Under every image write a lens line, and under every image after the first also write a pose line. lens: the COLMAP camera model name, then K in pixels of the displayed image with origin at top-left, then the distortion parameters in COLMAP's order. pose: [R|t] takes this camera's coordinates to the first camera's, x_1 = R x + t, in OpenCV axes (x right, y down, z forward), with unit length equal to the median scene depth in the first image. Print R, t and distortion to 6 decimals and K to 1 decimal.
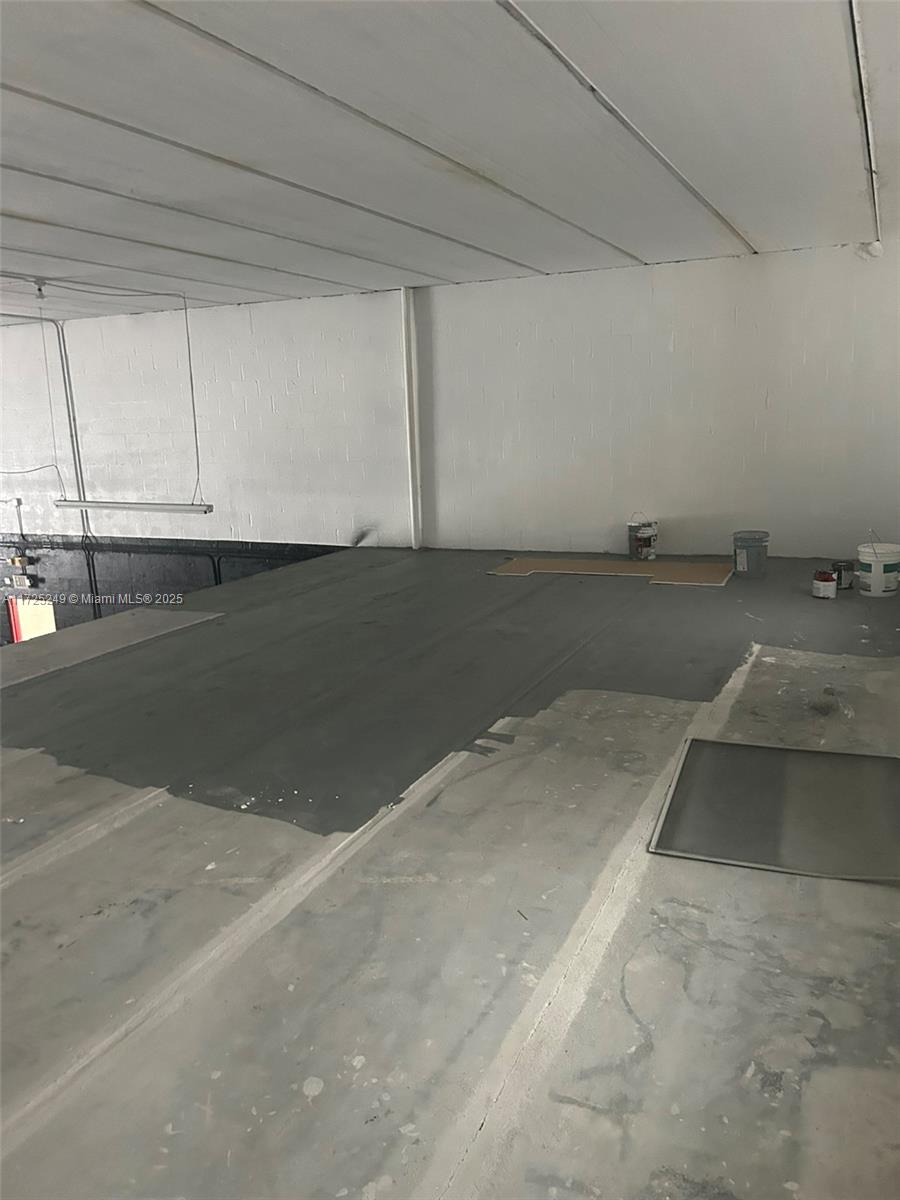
lens RADIAL K [[898.6, 0, 451.7], [0, 898.6, 608.5], [0, 0, 1]] dist [0.010884, -0.001411]
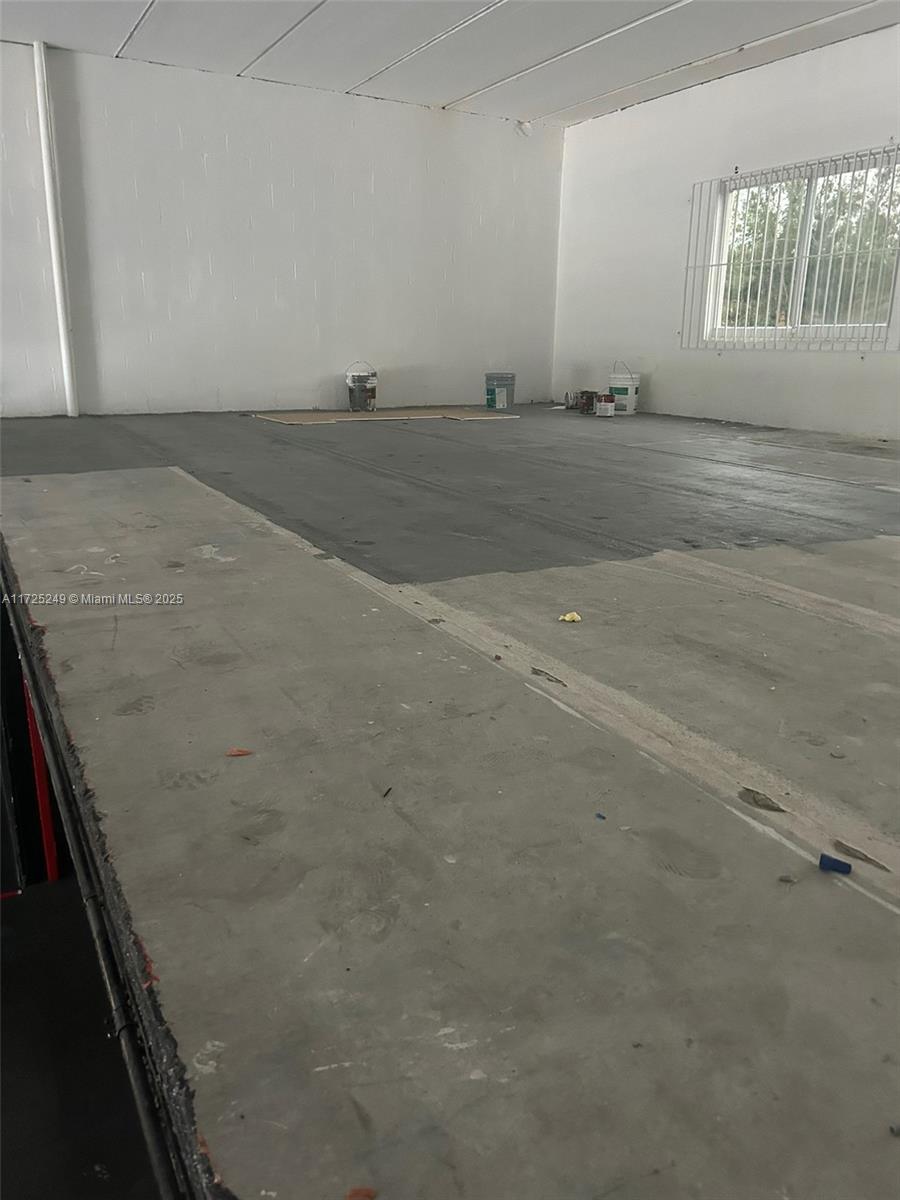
lens RADIAL K [[900.7, 0, 450.0], [0, 900.7, 600.0], [0, 0, 1]] dist [0.048410, -0.058678]
pose [[0.583426, -0.180701, 0.791809, -0.520087], [0.138474, 0.982791, 0.122254, 0.037614], [-0.800275, 0.038319, 0.598408, 0.324157]]
